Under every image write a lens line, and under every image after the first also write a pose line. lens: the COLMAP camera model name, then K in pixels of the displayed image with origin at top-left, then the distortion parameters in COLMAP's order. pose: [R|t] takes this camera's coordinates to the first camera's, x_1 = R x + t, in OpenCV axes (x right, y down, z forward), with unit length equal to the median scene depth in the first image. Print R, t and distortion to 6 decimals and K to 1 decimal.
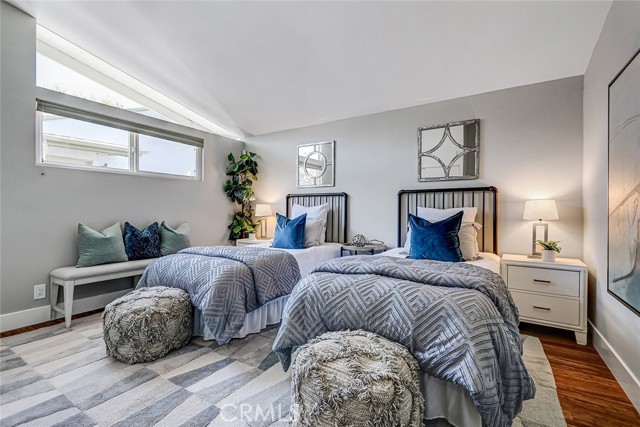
lens RADIAL K [[291.2, 0, 320.0], [0, 291.2, 213.5], [0, 0, 1]] dist [0.000128, -0.000200]
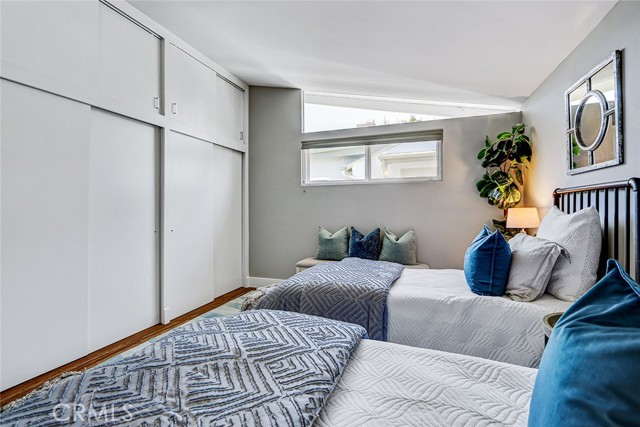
lens RADIAL K [[296.4, 0, 318.1], [0, 296.4, 211.1], [0, 0, 1]] dist [0.000489, -0.000244]
pose [[0.206538, 0.004545, -0.978428, 0.386407], [-0.002530, 0.999988, 0.004111, -0.032053], [0.978435, 0.001627, 0.206547, 0.550999]]
